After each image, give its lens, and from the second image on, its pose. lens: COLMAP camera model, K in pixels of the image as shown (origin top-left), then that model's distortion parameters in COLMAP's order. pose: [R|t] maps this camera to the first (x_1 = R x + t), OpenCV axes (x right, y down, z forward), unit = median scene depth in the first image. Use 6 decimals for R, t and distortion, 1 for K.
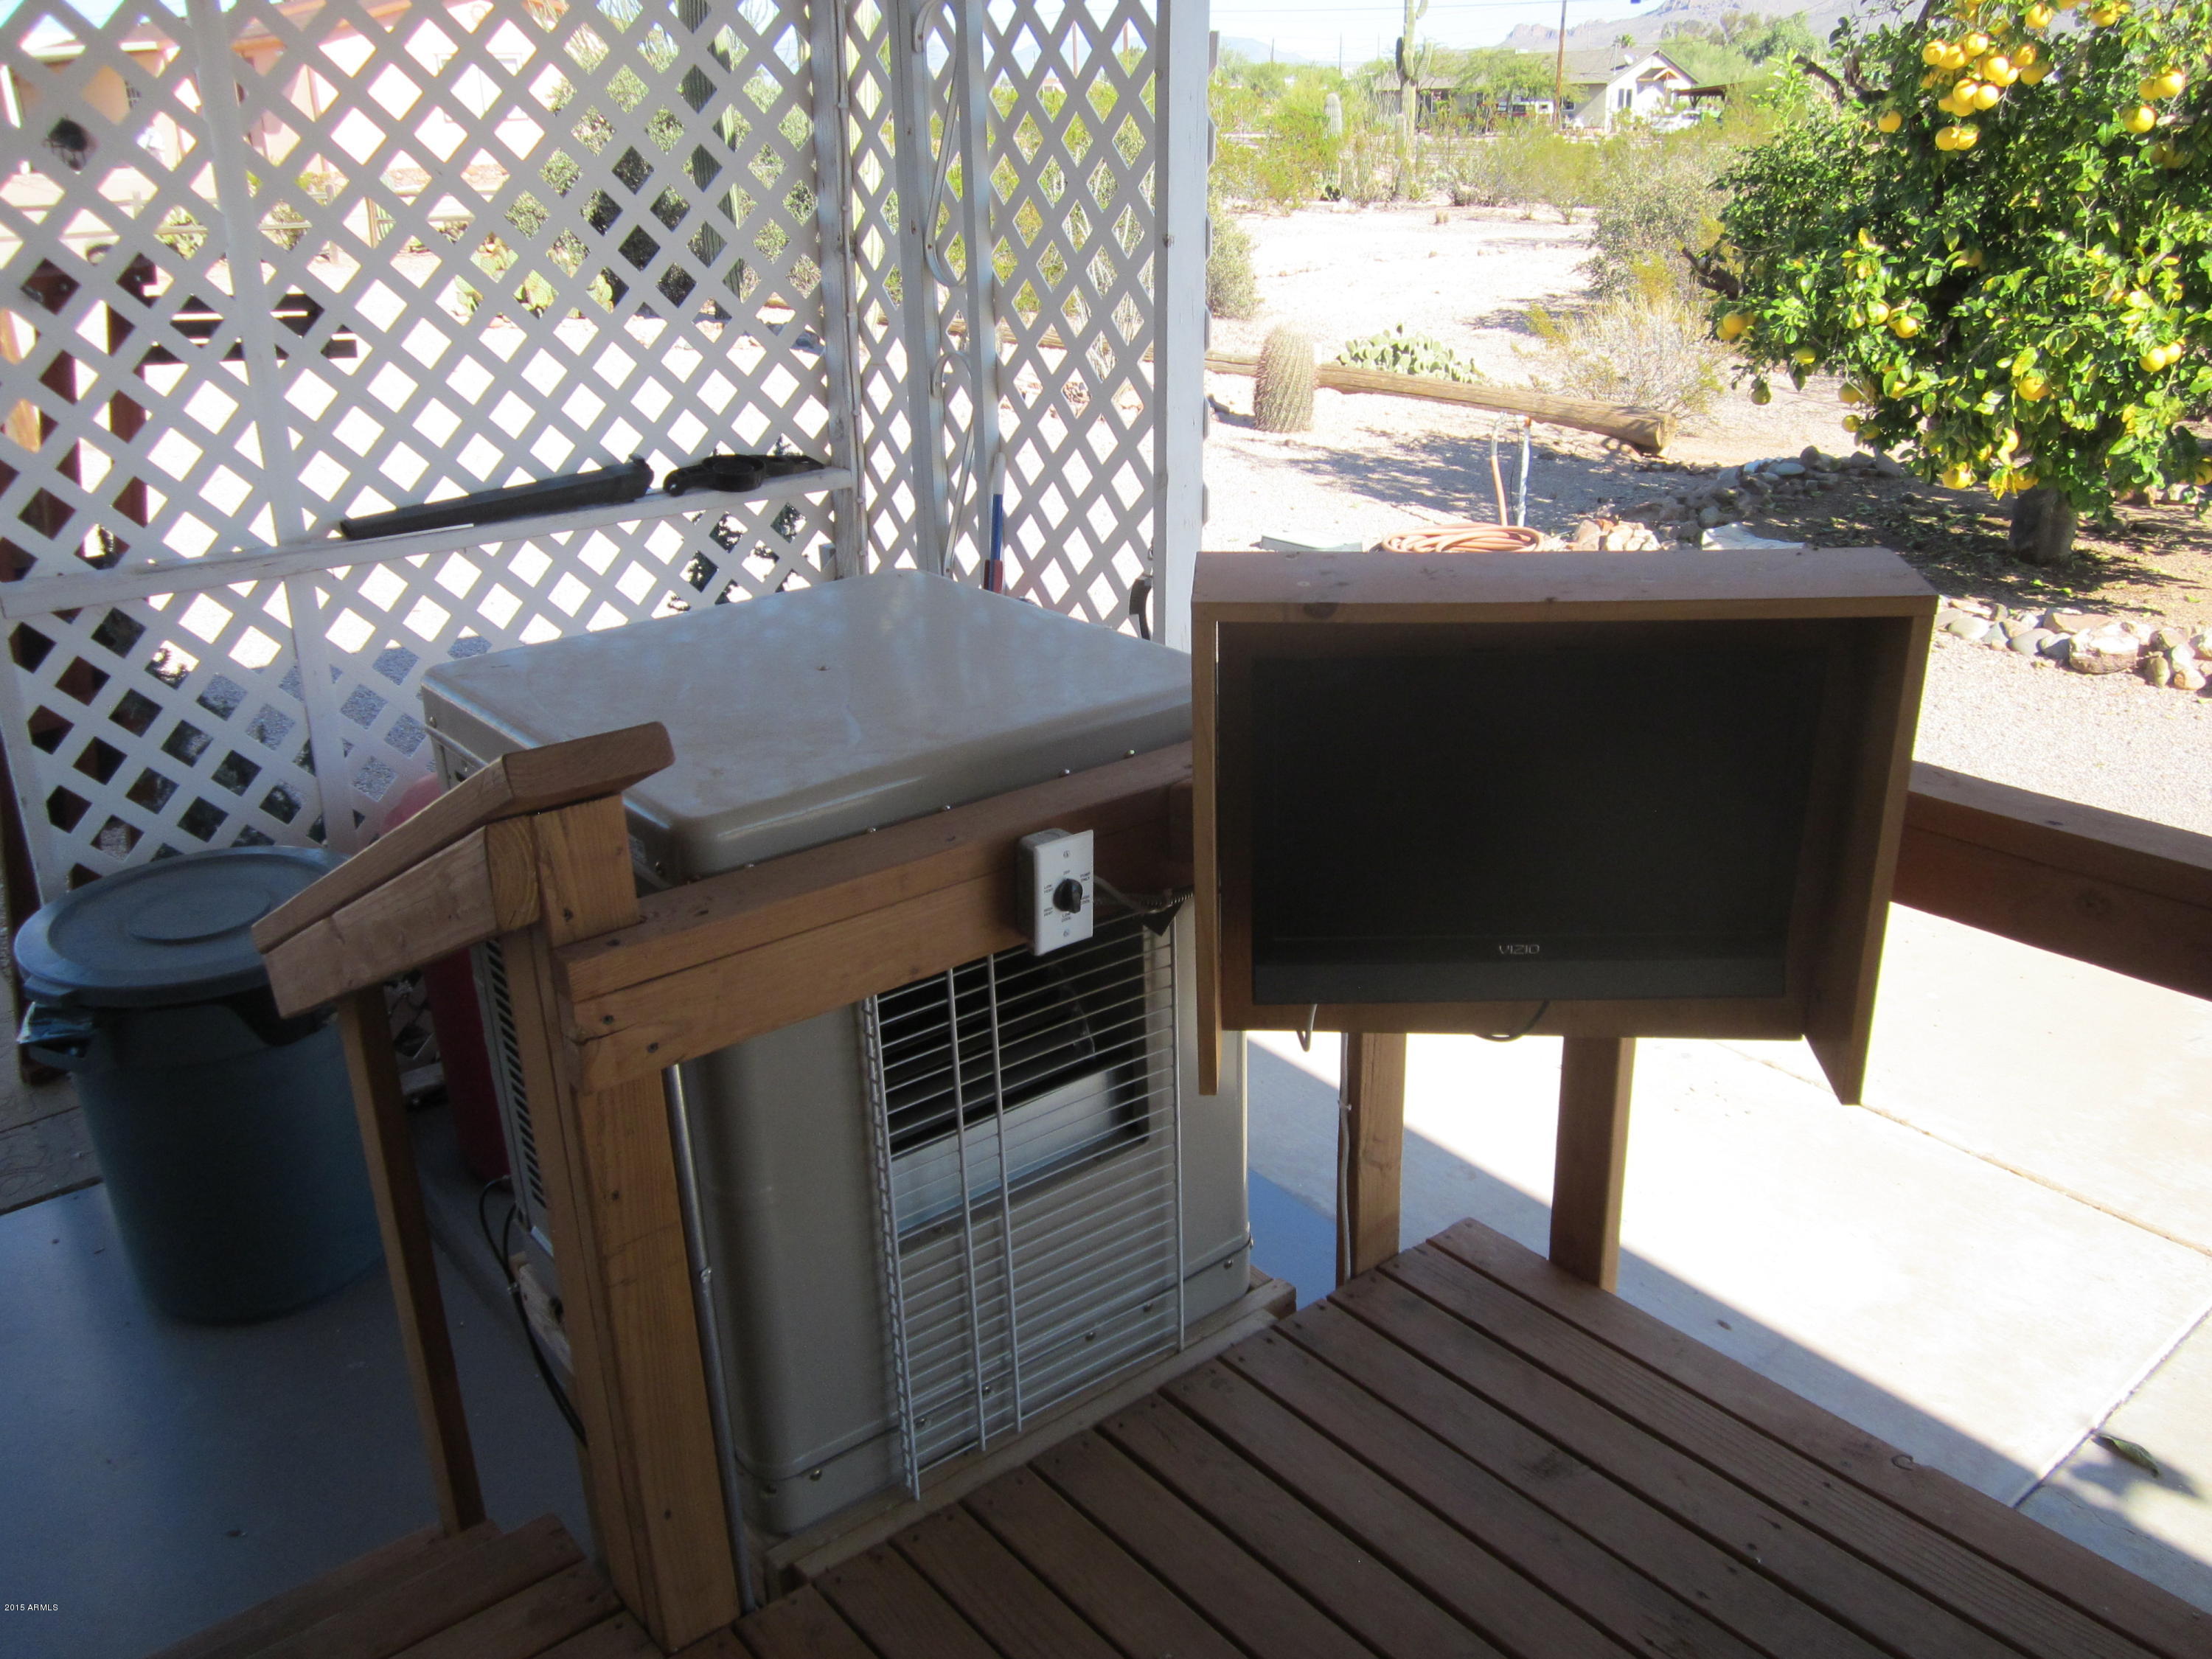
lens RADIAL K [[1797.8, 0, 1106.5], [0, 1797.8, 827.1], [0, 0, 1]] dist [-0.060246, 0.009956]
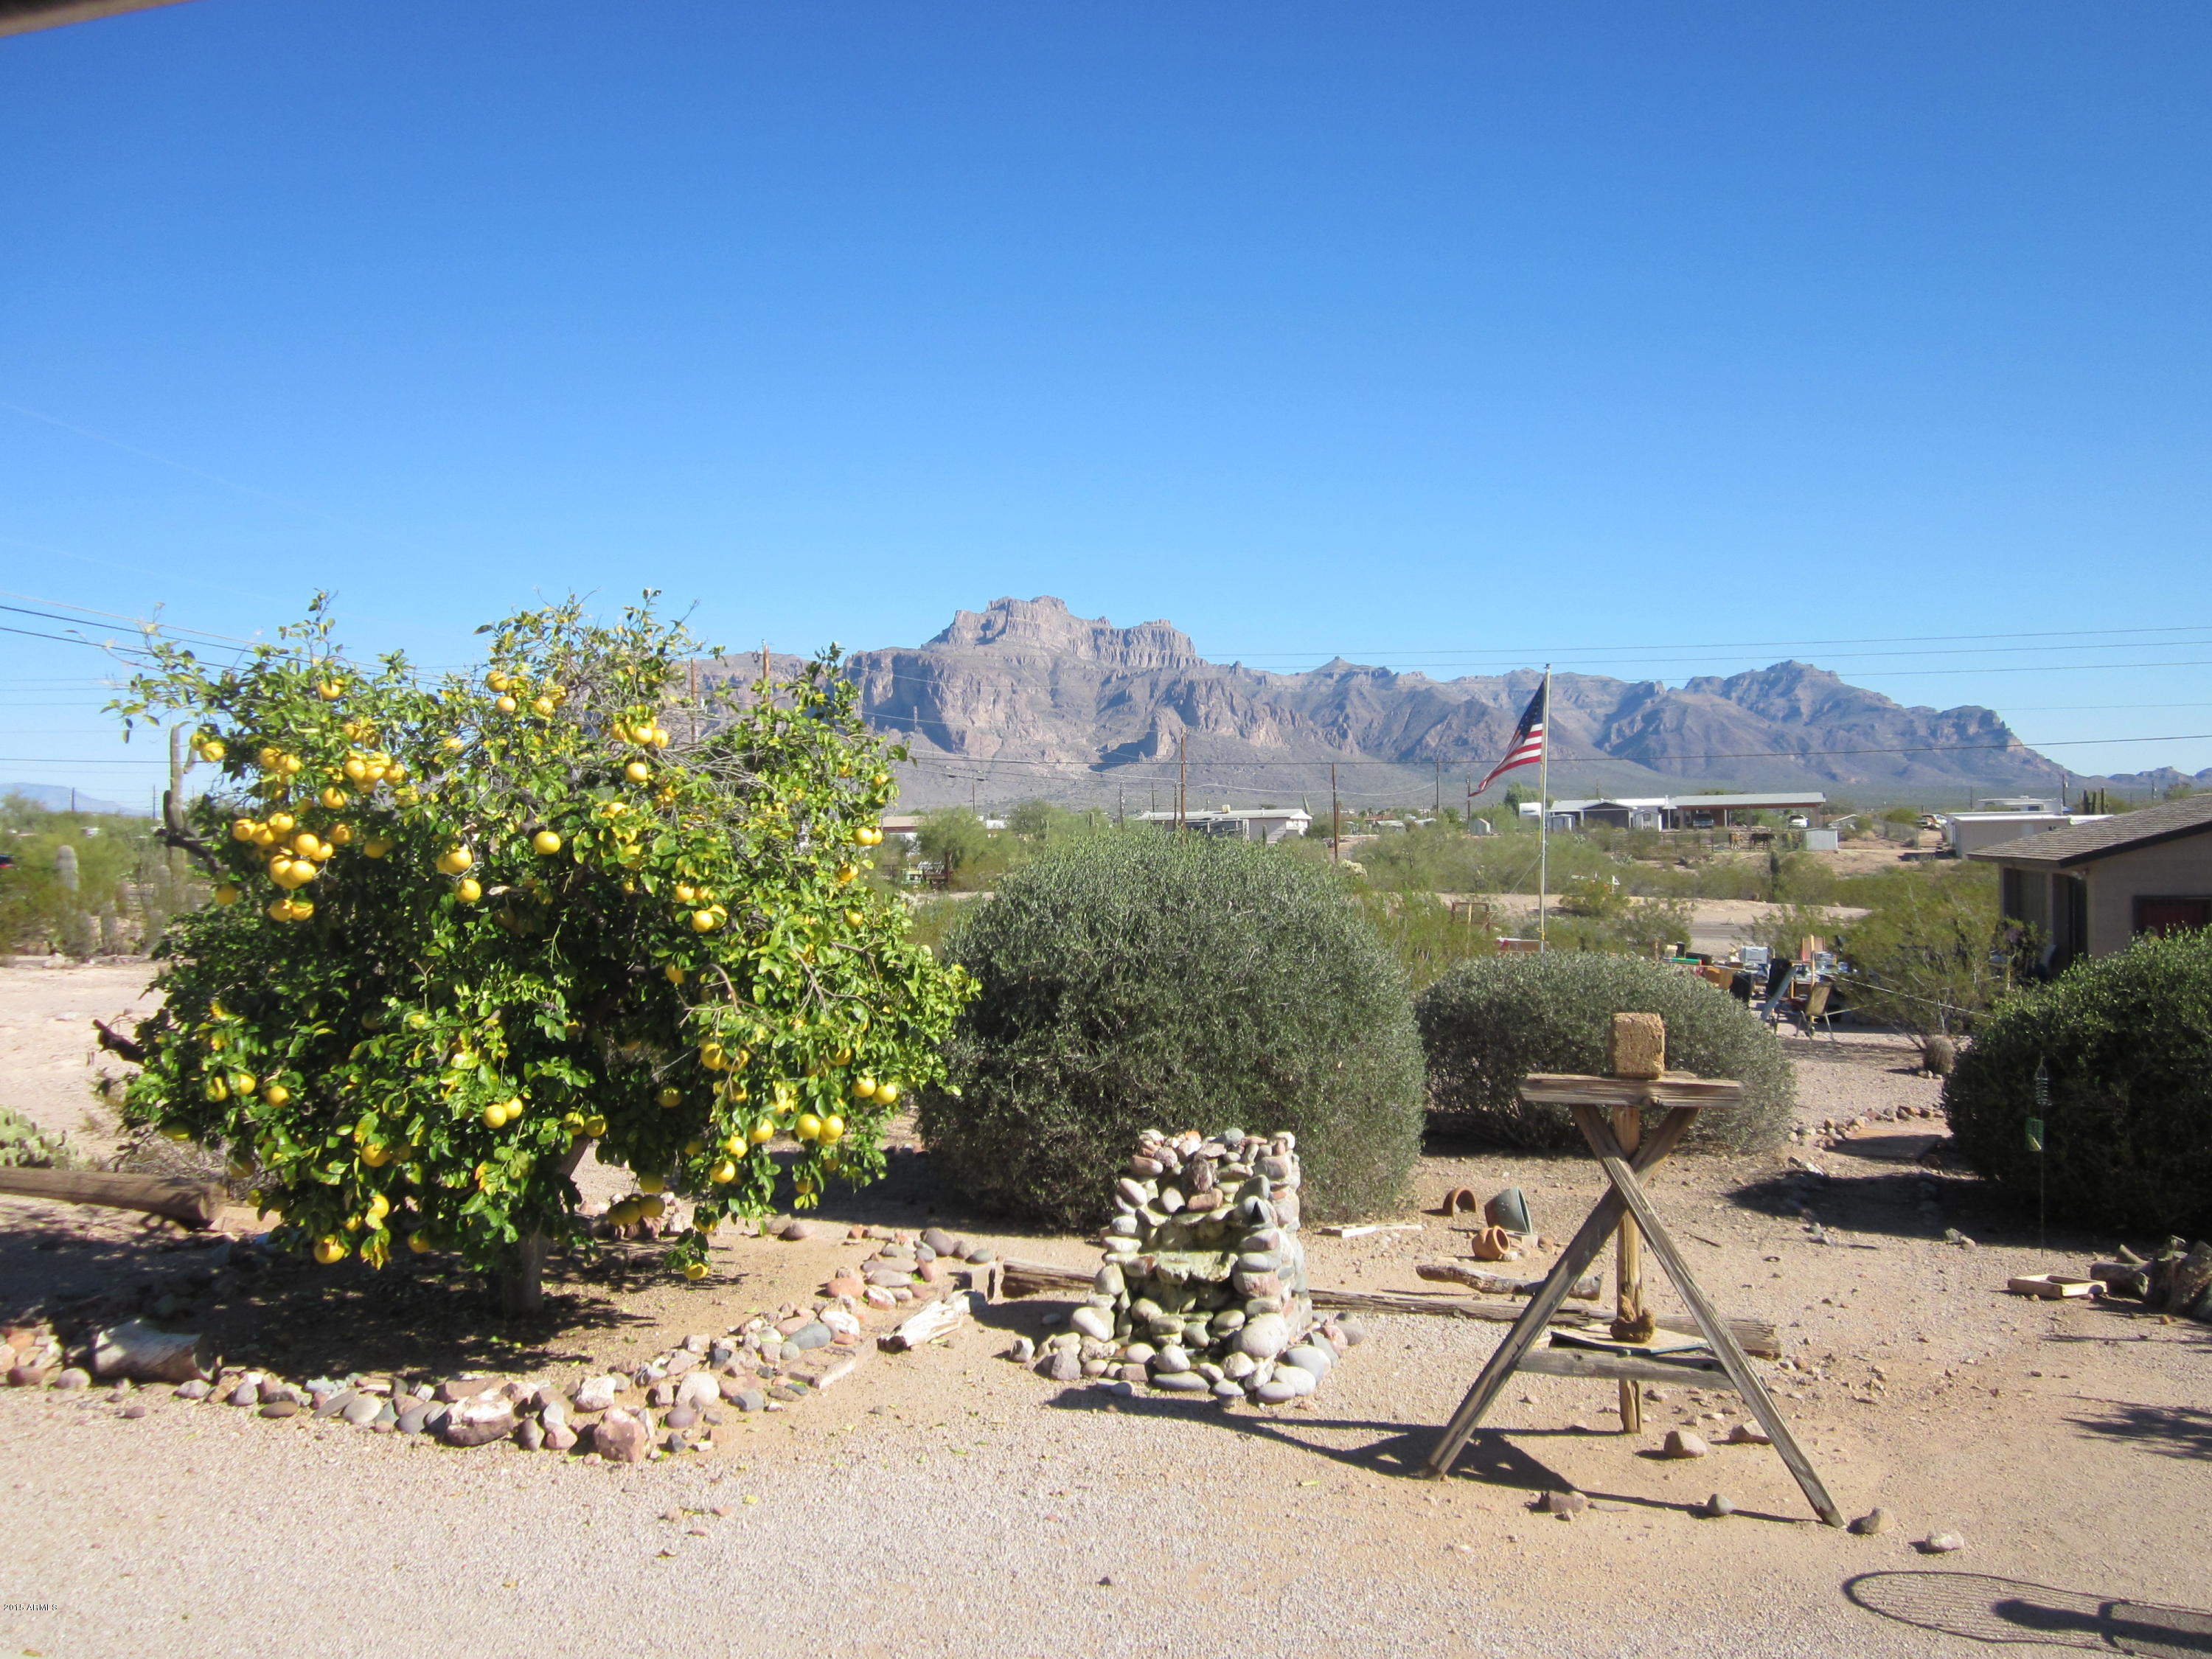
lens RADIAL K [[1797.8, 0, 1112.1], [0, 1797.8, 837.7], [0, 0, 1]] dist [-0.060246, 0.009956]
pose [[0.829775, 0.019178, 0.557768, 0.298058], [0.197357, 0.924752, -0.325399, -0.011309], [-0.522038, 0.380088, 0.763551, -0.022159]]
